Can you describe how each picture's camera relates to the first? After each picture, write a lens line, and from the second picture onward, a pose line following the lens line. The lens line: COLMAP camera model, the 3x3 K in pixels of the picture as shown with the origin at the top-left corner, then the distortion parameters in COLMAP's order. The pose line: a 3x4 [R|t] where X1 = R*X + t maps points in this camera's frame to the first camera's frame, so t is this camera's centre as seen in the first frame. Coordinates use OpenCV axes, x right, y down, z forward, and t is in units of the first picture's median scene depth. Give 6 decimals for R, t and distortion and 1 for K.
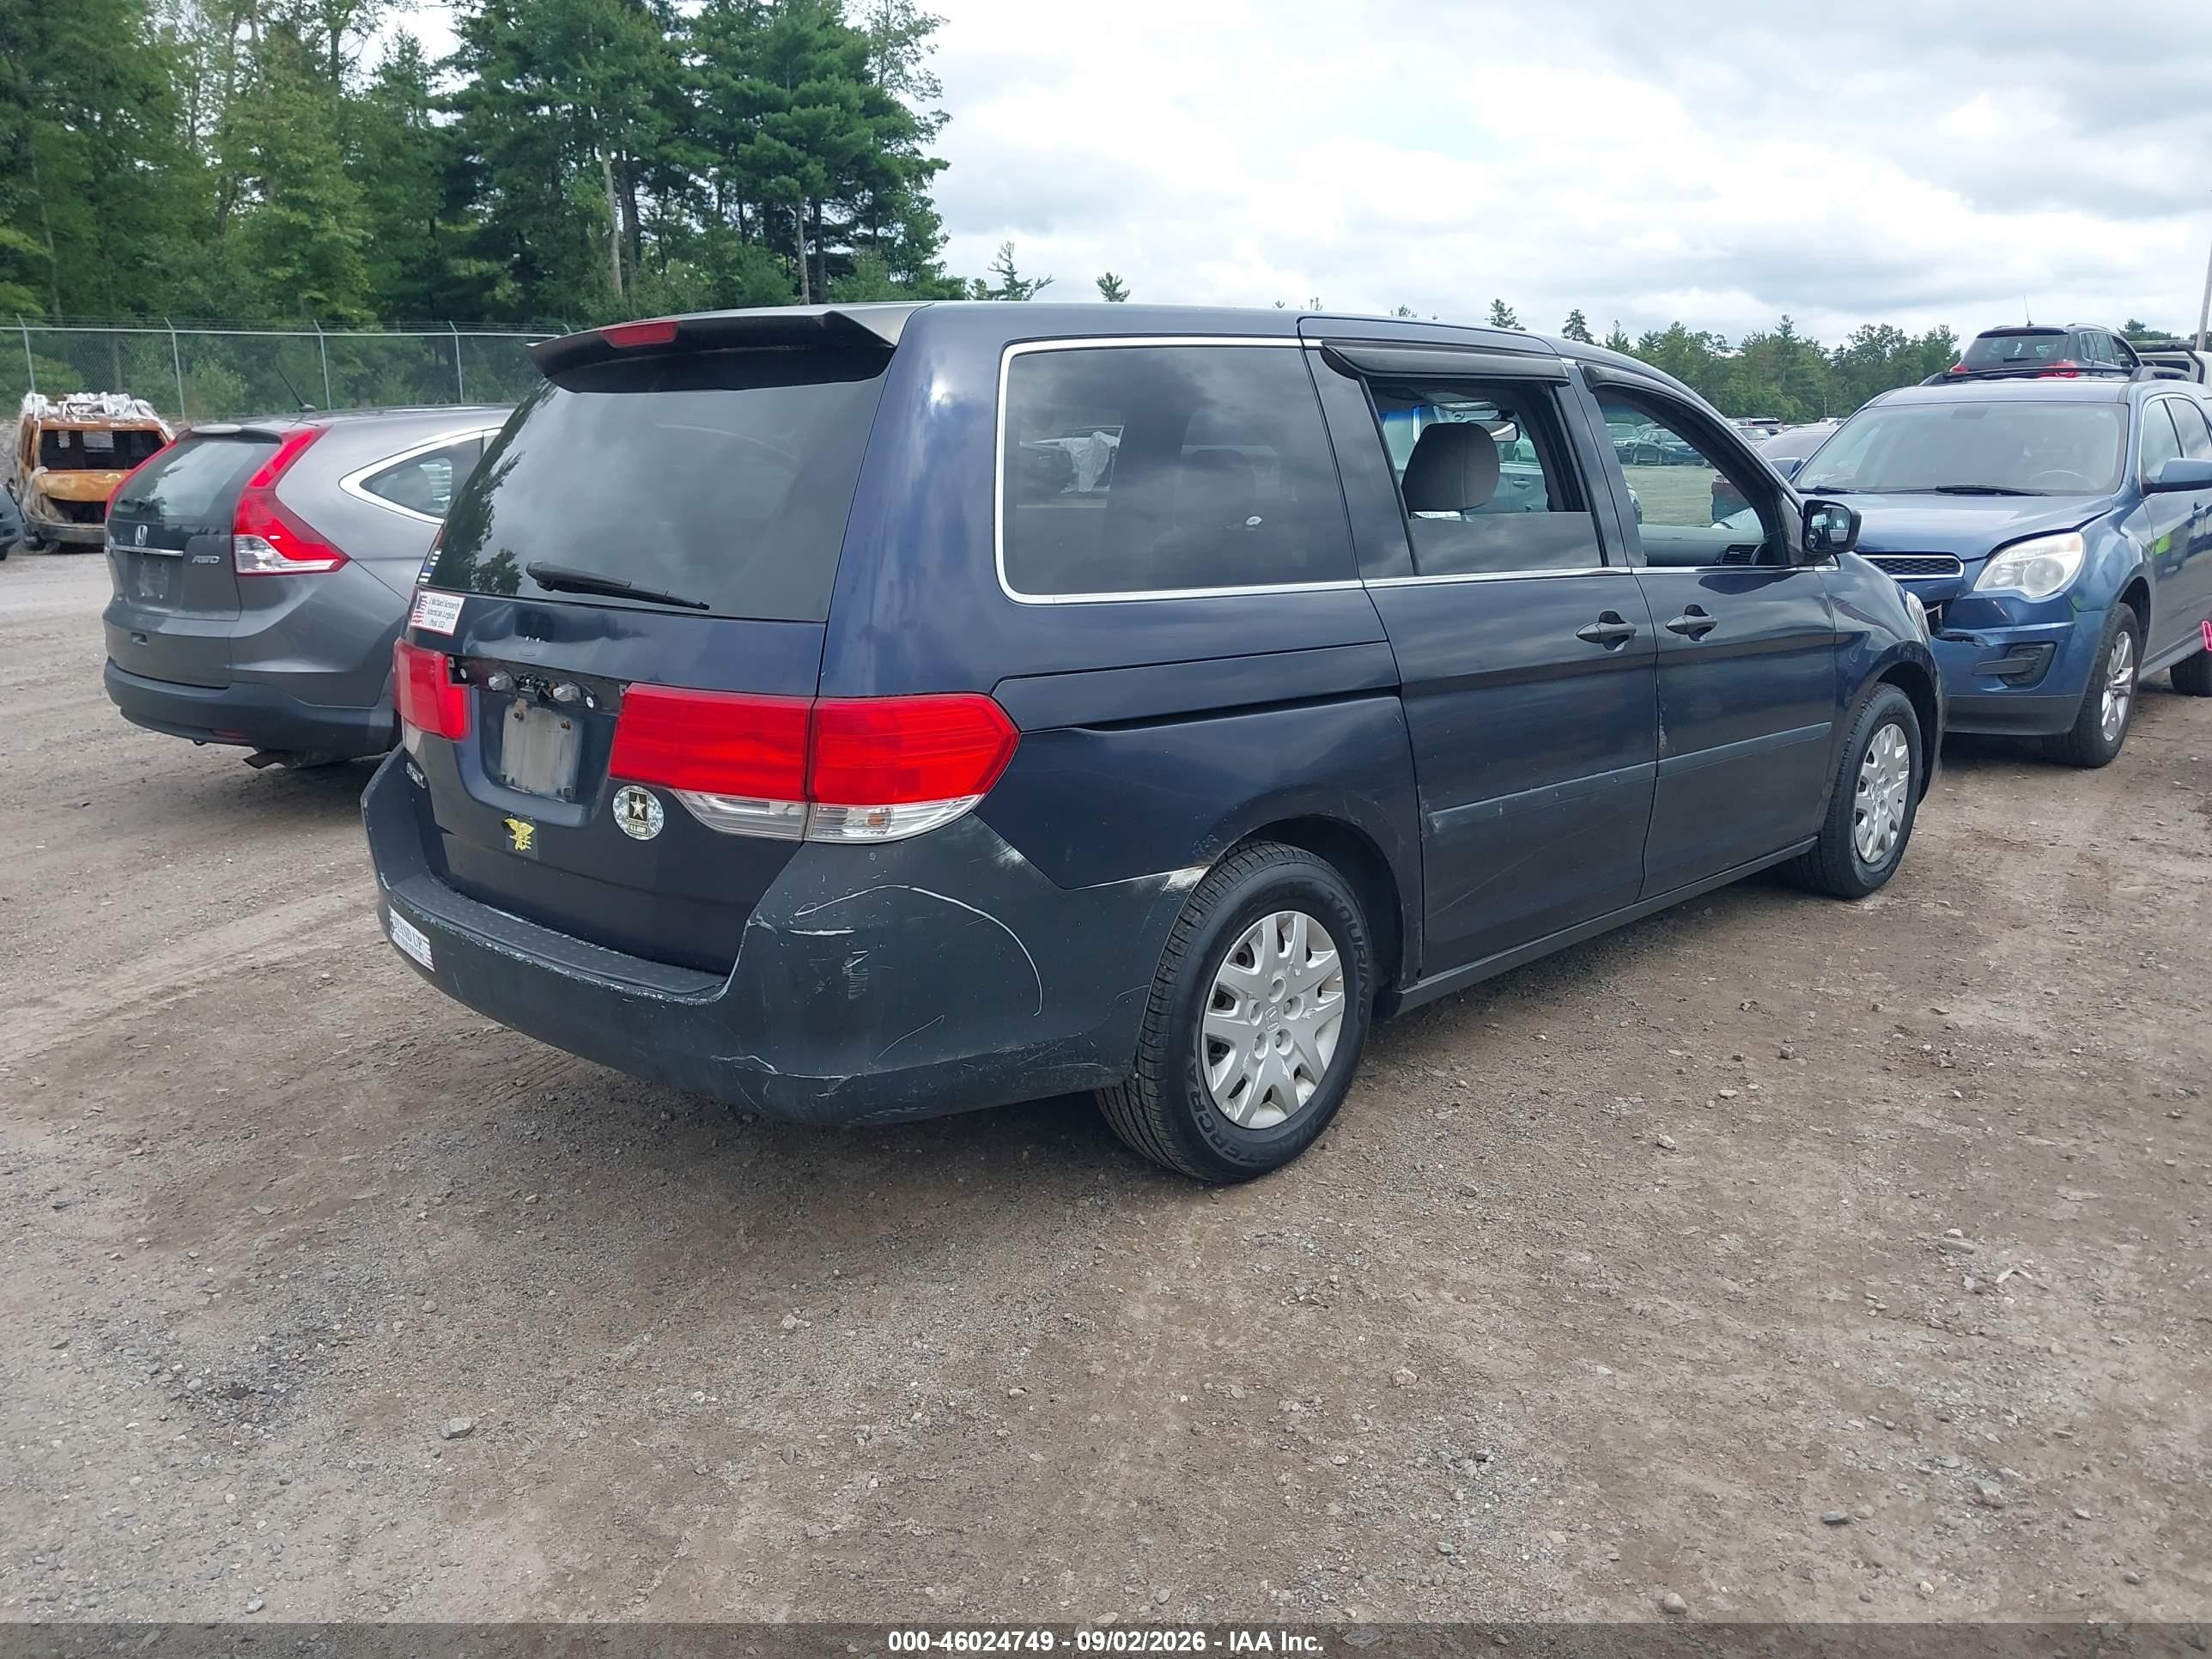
lens RADIAL K [[1784.7, 0, 1293.2], [0, 1784.7, 827.2], [0, 0, 1]] dist [0.000984, 0.006661]
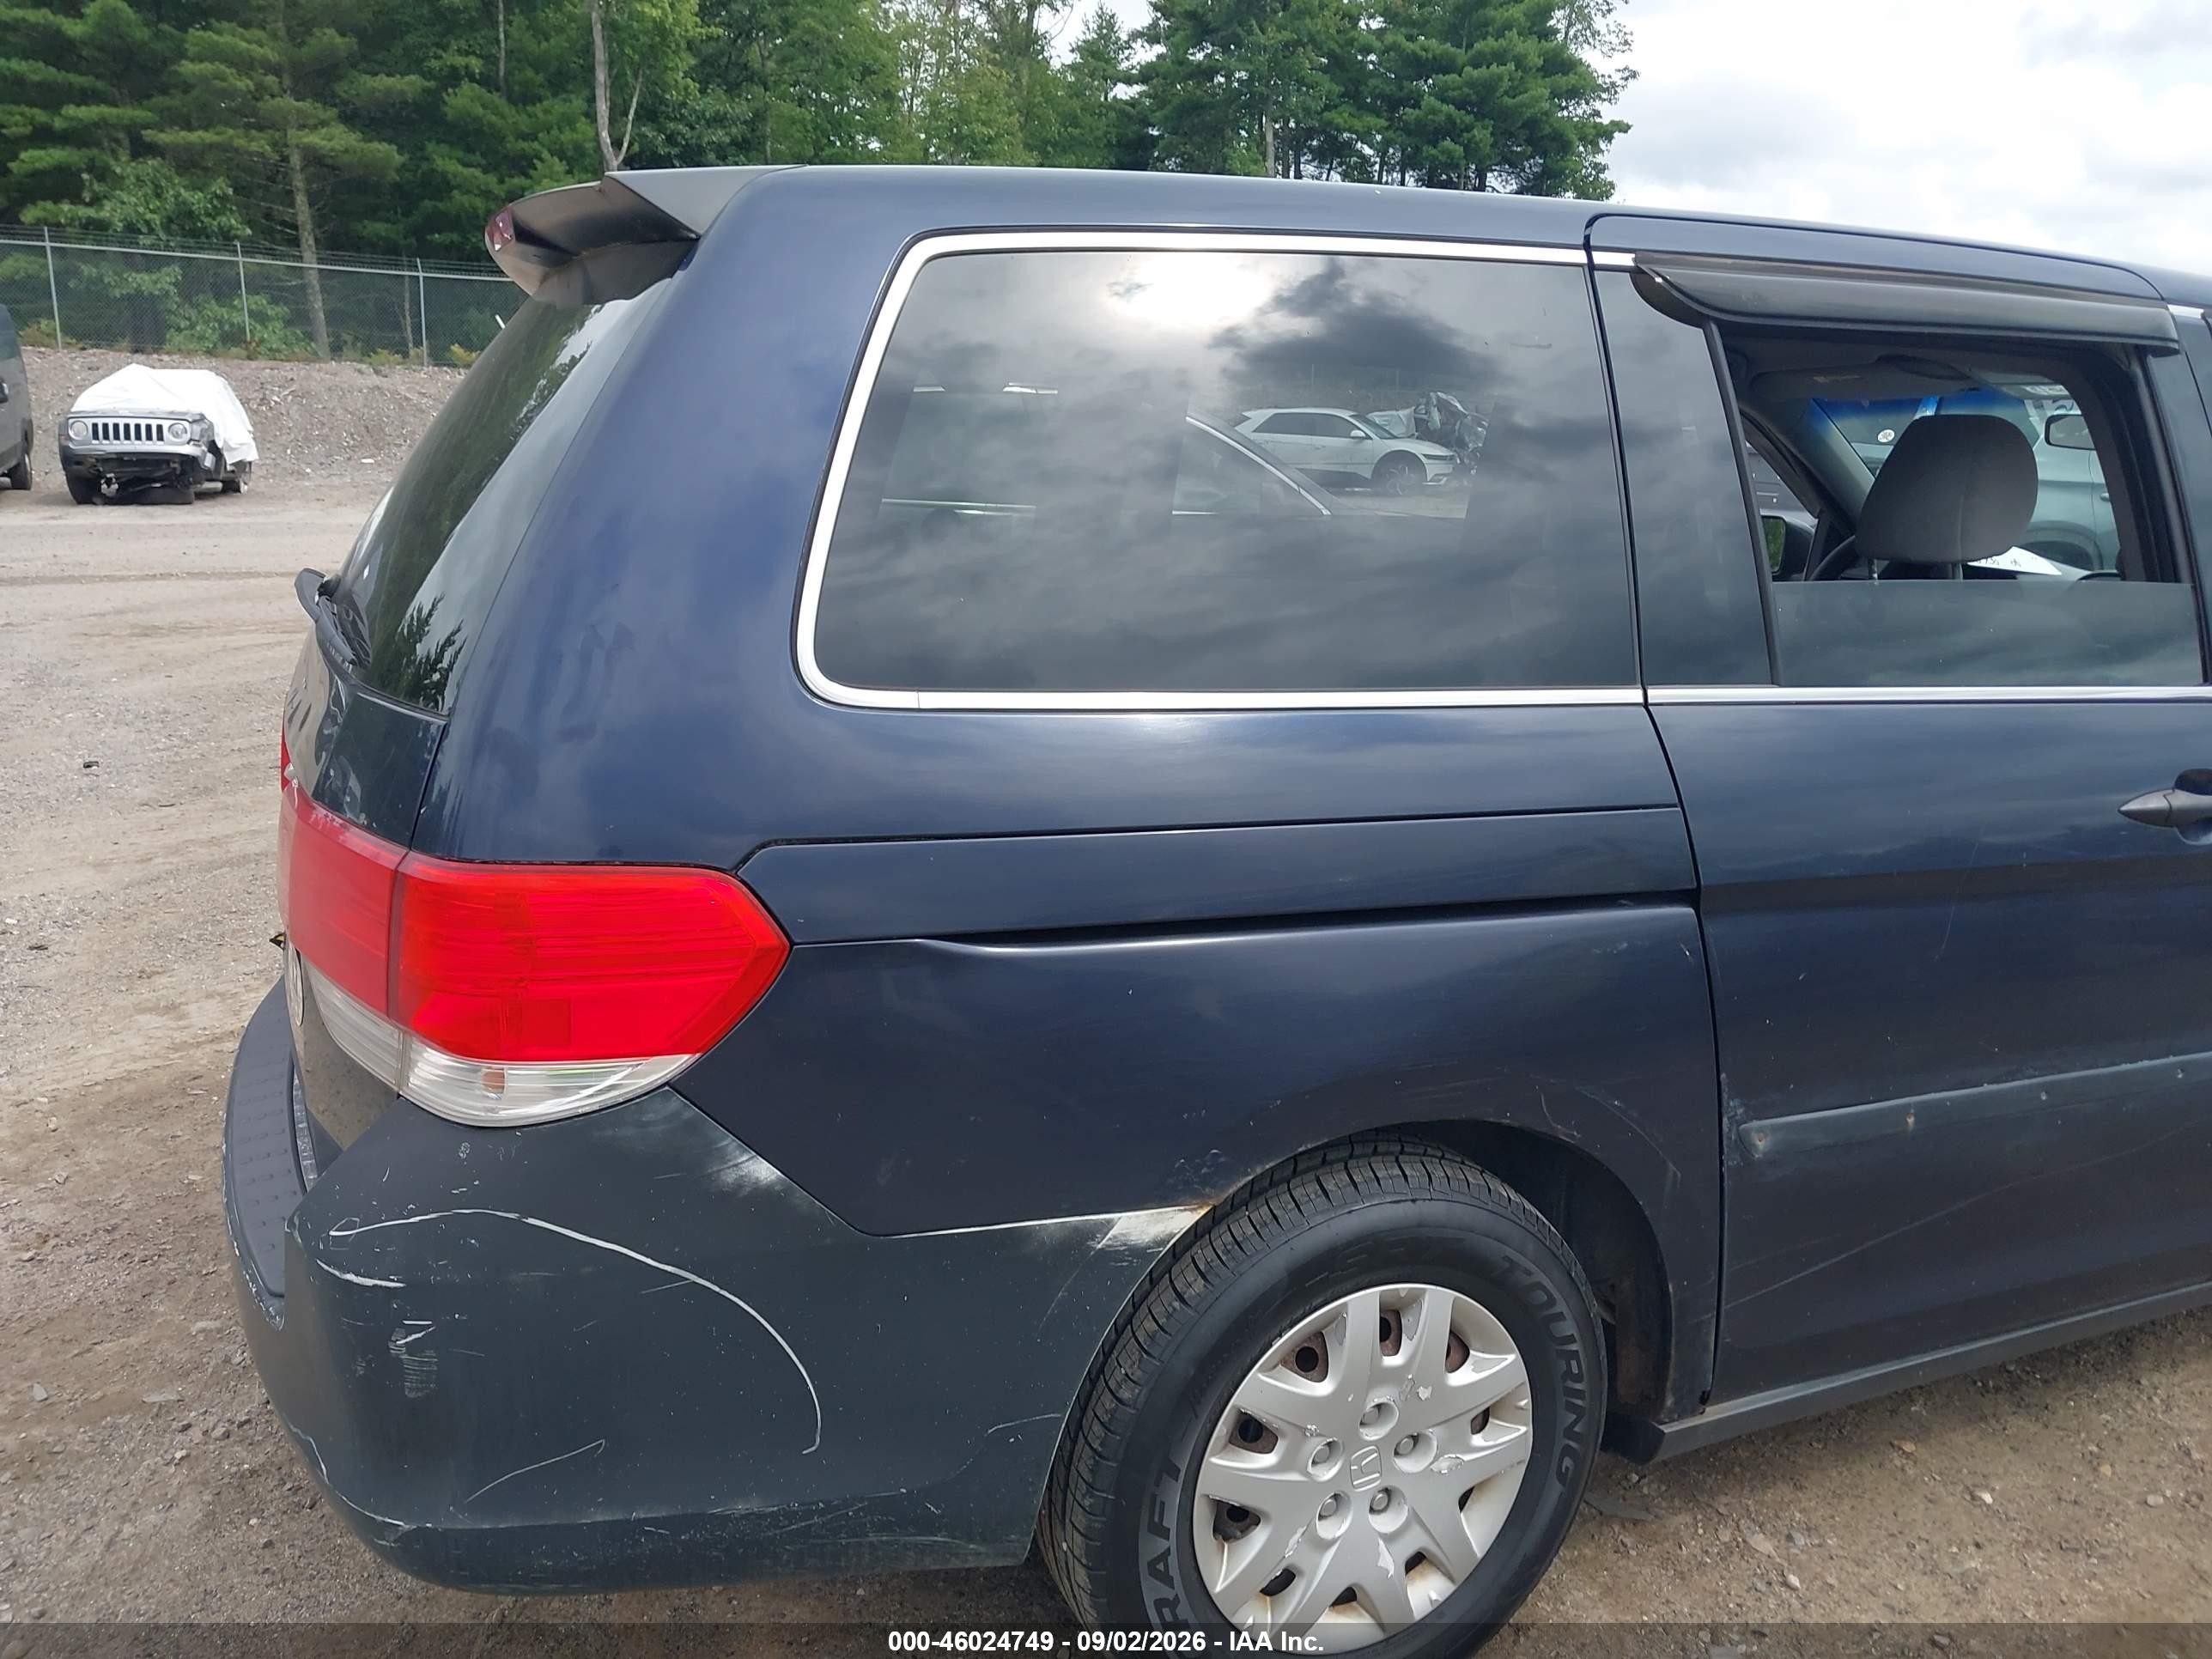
lens RADIAL K [[1878.1, 0, 1180.3], [0, 1878.1, 838.1], [0, 0, 1]] dist [0.000364, -0.006895]
pose [[0.915886, 0.122910, -0.382159, 0.081229], [-0.122038, 0.992168, 0.026624, -0.057501], [0.382438, 0.022254, 0.923713, 0.263233]]
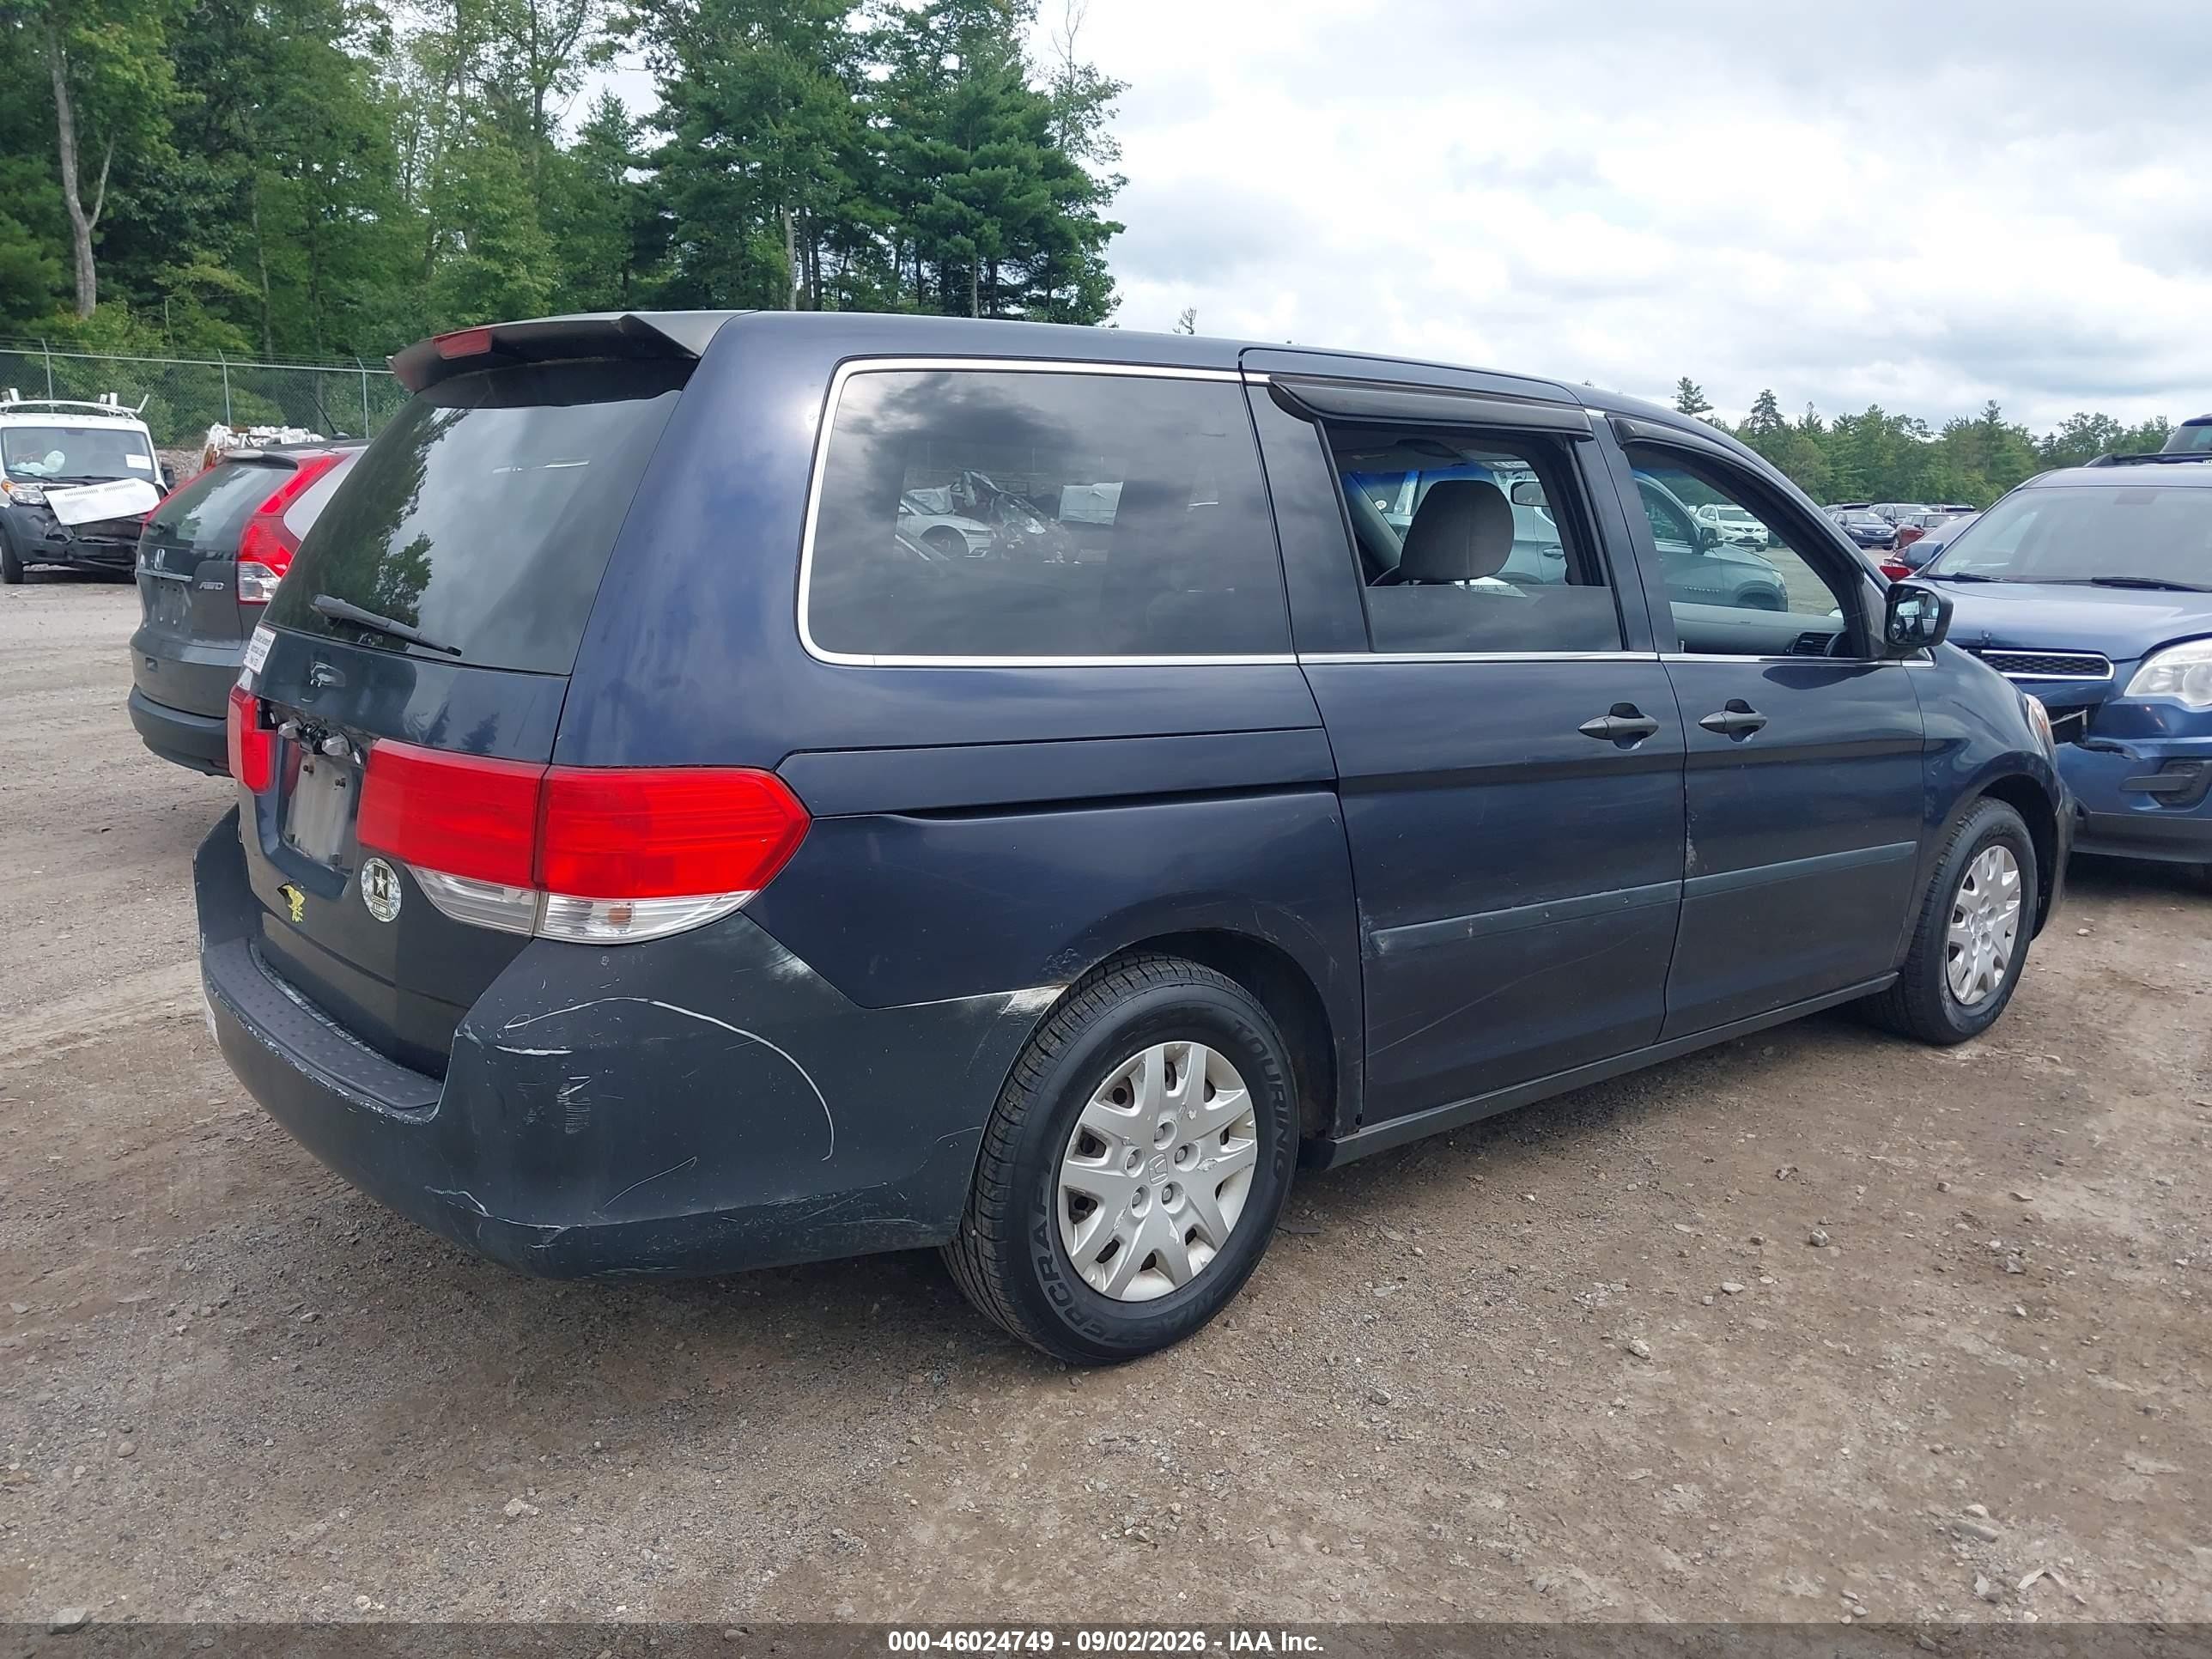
lens RADIAL K [[1814.0, 0, 1267.0], [0, 1814.0, 818.0], [0, 0, 1]] dist [0.006513, -0.001120]
pose [[0.993483, 0.050141, -0.102358, 0.071187], [-0.054693, 0.997613, -0.042156, -0.014525], [0.100000, 0.047479, 0.993854, 0.088792]]
